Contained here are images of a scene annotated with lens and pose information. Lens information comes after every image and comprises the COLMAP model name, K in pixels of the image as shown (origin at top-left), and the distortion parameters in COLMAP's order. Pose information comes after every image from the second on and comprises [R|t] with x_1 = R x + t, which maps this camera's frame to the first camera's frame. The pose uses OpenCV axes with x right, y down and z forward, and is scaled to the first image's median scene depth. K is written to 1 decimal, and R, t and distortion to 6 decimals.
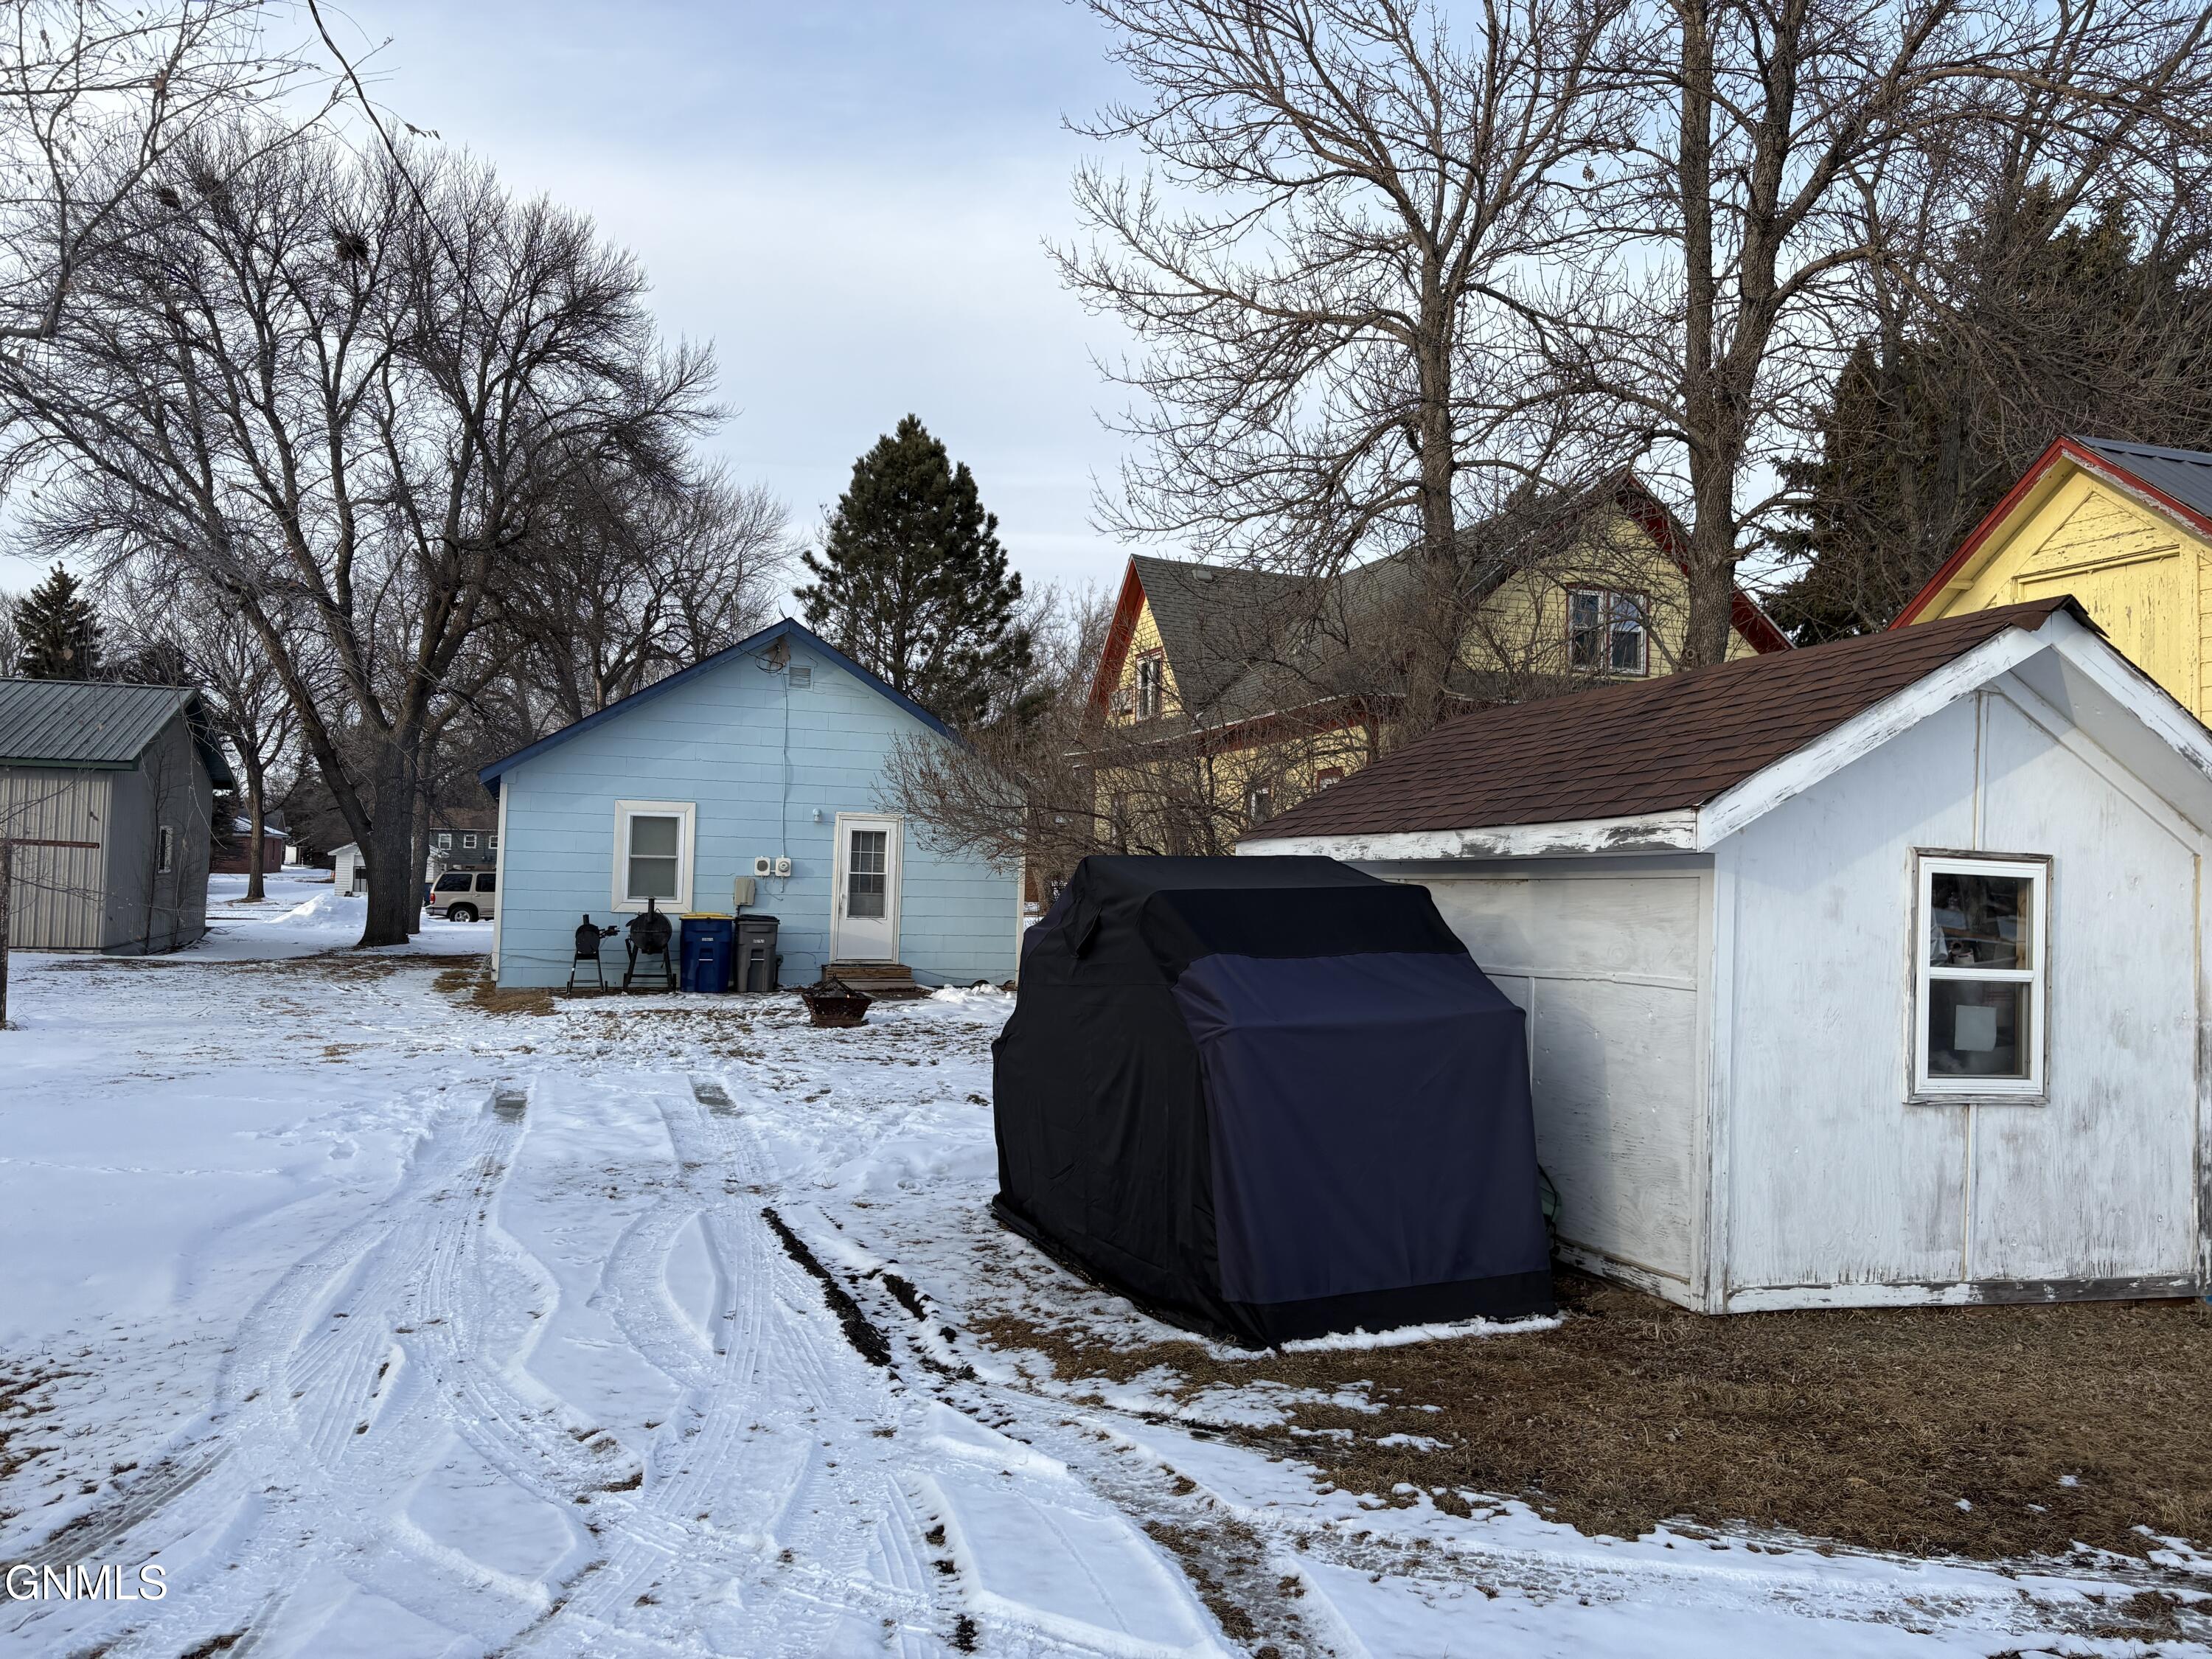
lens RADIAL K [[1674.3, 0, 1128.5], [0, 1674.3, 818.8], [0, 0, 1]] dist [0.053437, -0.058312]
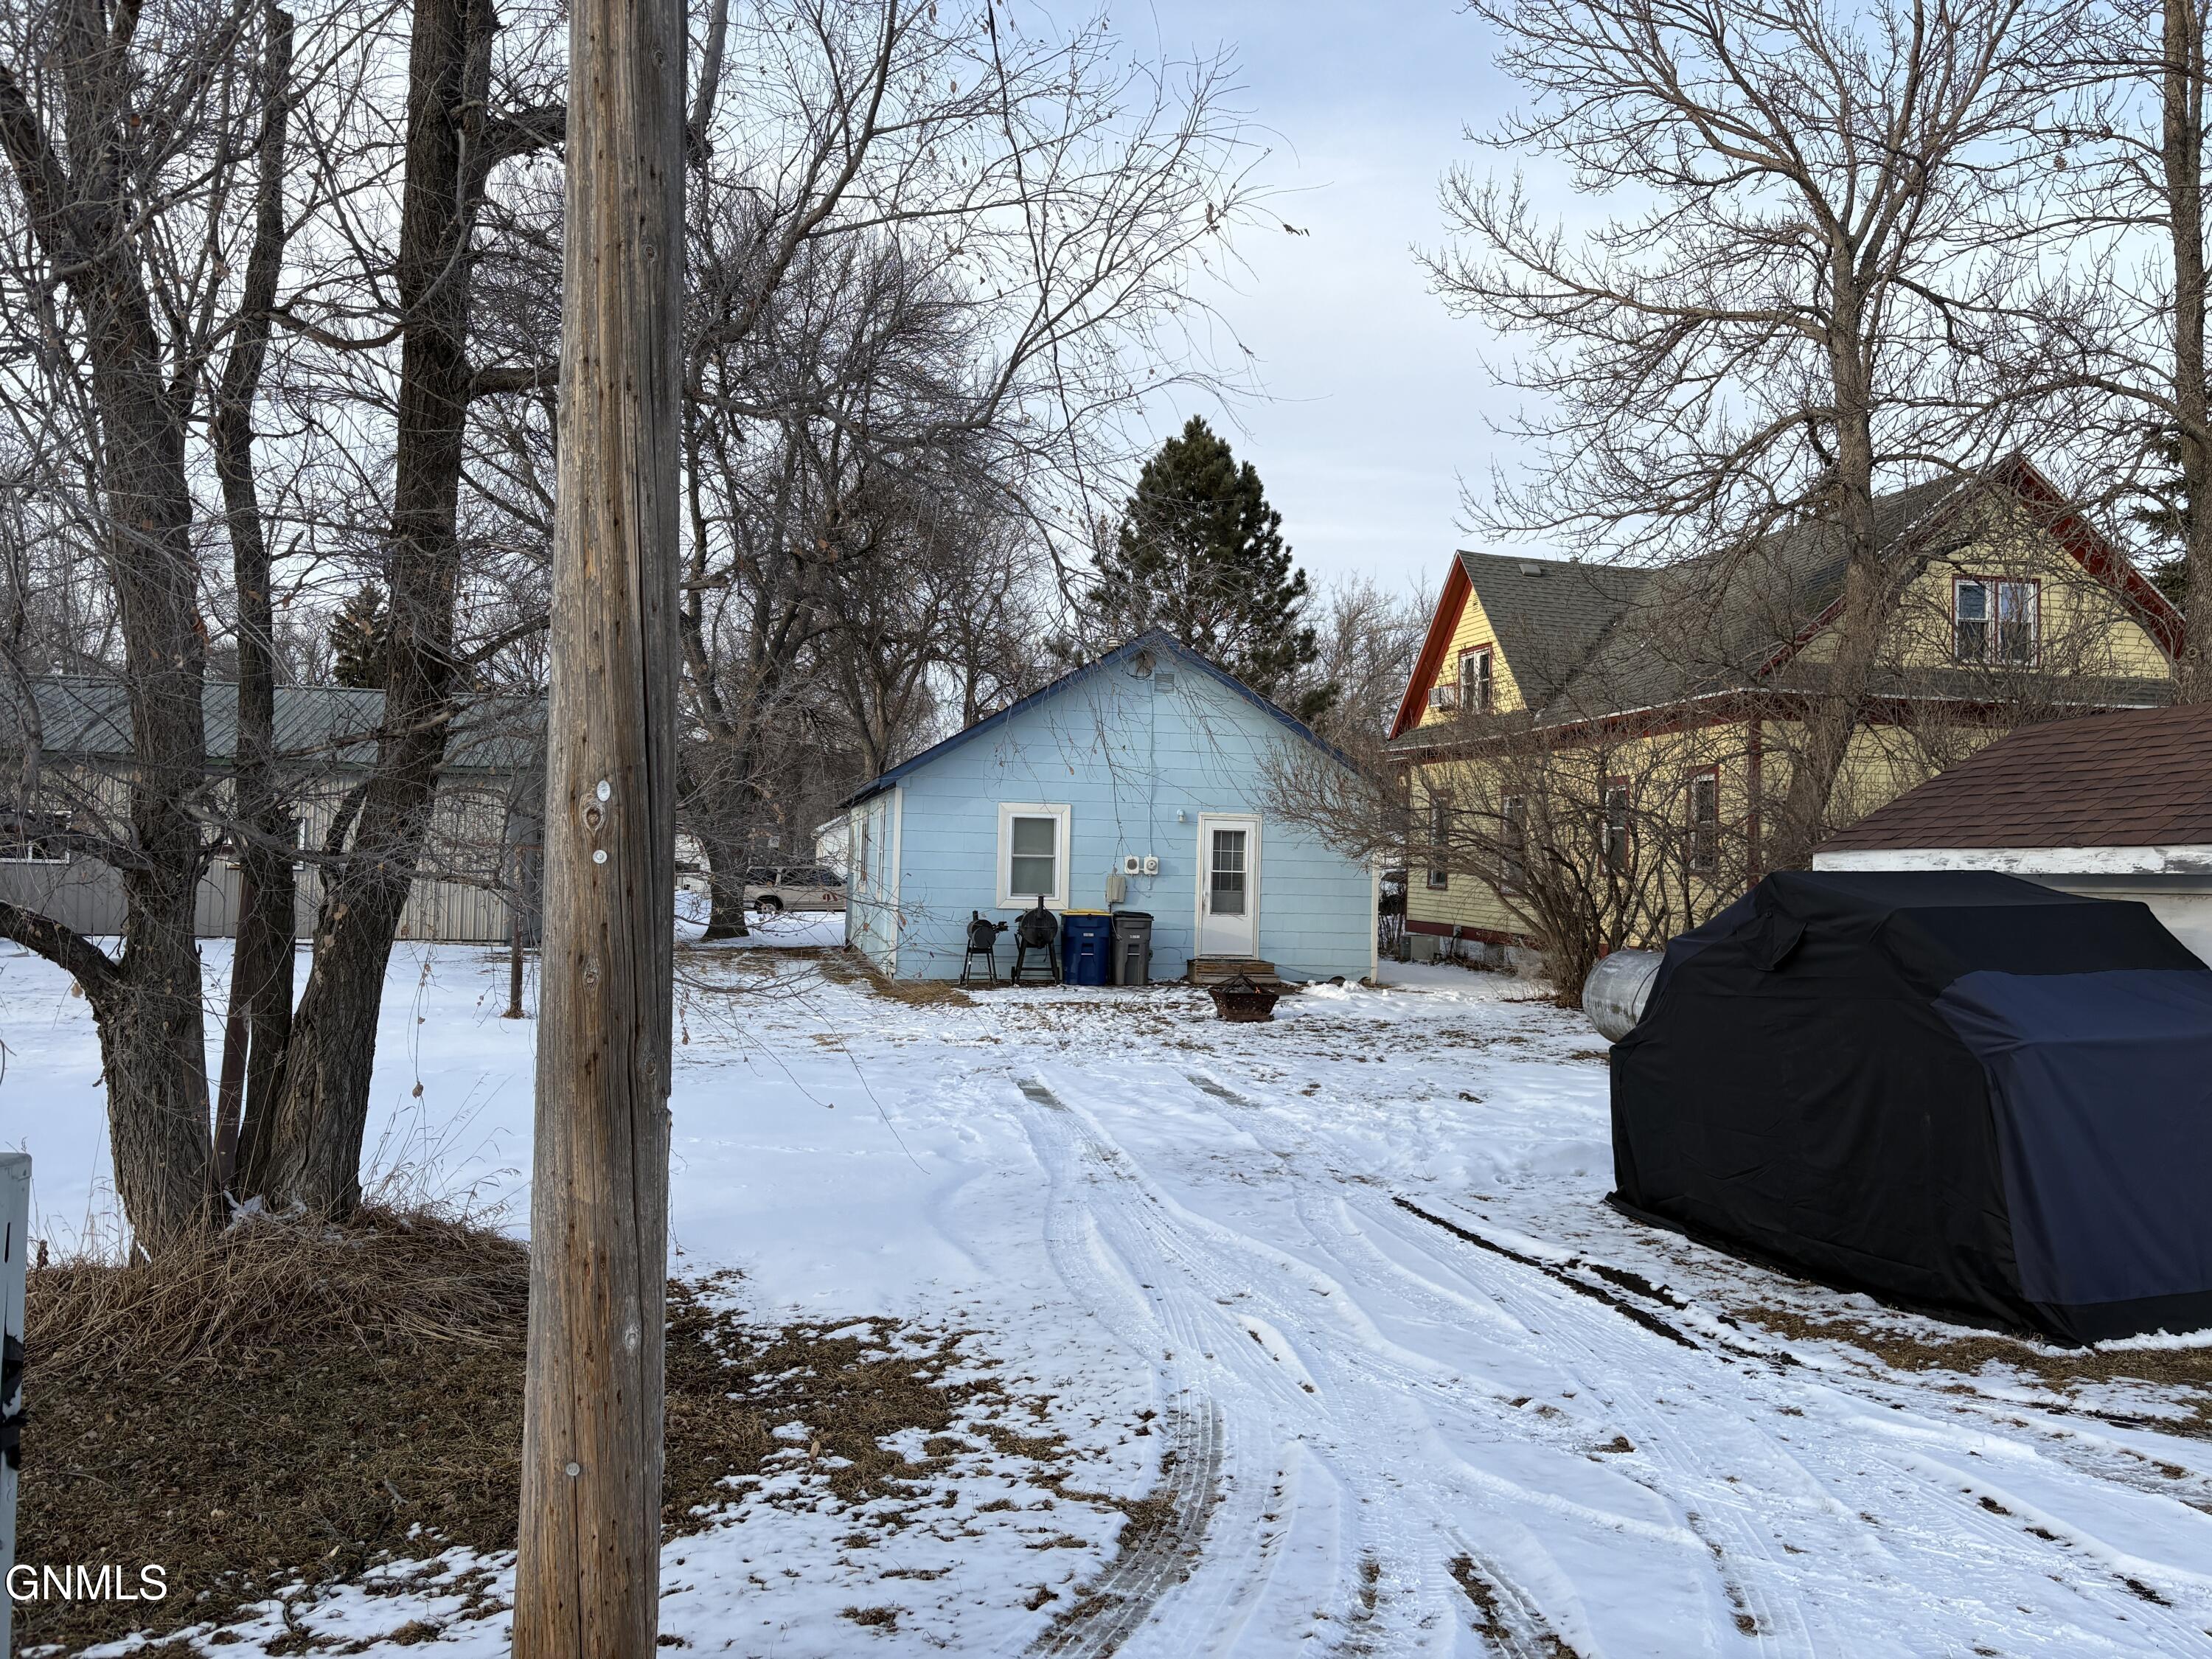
lens RADIAL K [[1675.4, 0, 1106.0], [0, 1675.4, 829.5], [0, 0, 1]] dist [0.059971, -0.060780]
pose [[0.993600, -0.006162, -0.112791, -0.124051], [0.007816, 0.999868, 0.014231, -0.008998], [0.112688, -0.015022, 0.993517, -0.037527]]
